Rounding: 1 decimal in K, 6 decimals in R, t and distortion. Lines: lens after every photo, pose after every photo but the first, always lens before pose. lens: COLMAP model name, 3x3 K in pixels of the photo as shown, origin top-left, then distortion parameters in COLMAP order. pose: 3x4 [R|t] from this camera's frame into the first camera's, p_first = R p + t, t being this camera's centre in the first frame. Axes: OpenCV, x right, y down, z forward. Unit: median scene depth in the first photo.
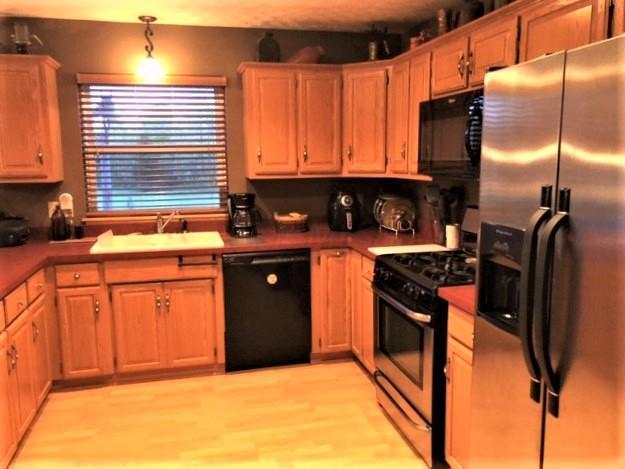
lens RADIAL K [[522.1, 0, 312.5], [0, 522.1, 234.5], [0, 0, 1]] dist [0.081555, -0.148516]
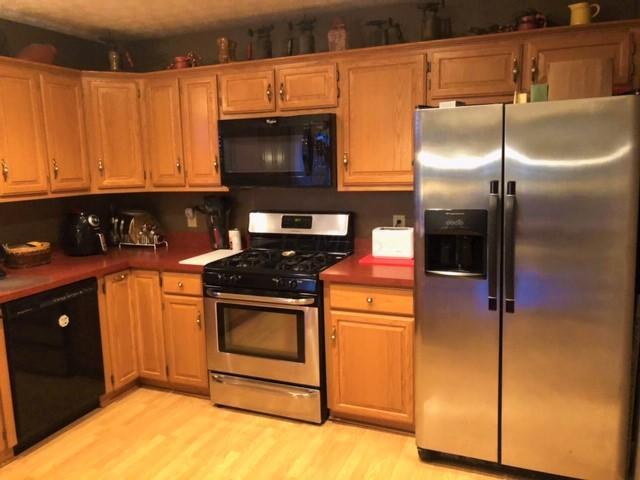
lens RADIAL K [[517.6, 0, 320.0], [0, 517.6, 240.0], [0, 0, 1]] dist [-0.000963, -0.003300]
pose [[0.582627, -0.127202, 0.802724, -0.468224], [0.140385, 0.988581, 0.054761, -0.027998], [-0.800524, 0.080785, 0.593831, 0.176395]]
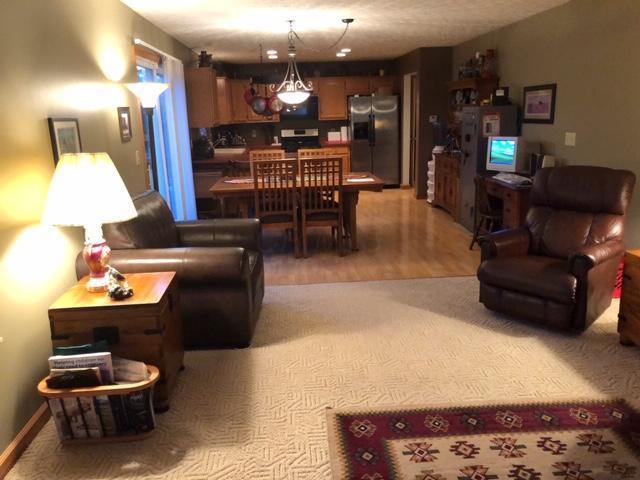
lens RADIAL K [[534.7, 0, 320.0], [0, 534.7, 240.0], [0, 0, 1]] dist [0.081555, -0.148516]
pose [[0.152513, -0.222276, 0.962981, -2.674626], [0.177803, 0.964653, 0.194502, 0.003037], [-0.972176, 0.141557, 0.186644, 0.195449]]
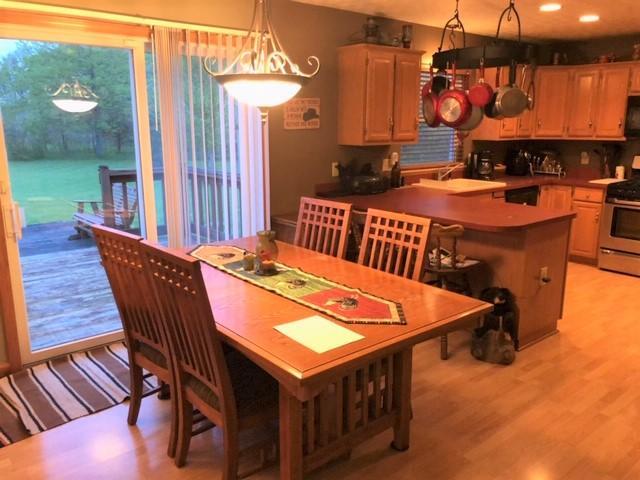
lens RADIAL K [[517.6, 0, 320.0], [0, 517.6, 240.0], [0, 0, 1]] dist [-0.000963, -0.003300]
pose [[0.894105, -0.087794, 0.439167, -1.271635], [0.057755, 0.995012, 0.081330, 0.025861], [-0.444117, -0.047354, 0.894717, -0.102071]]
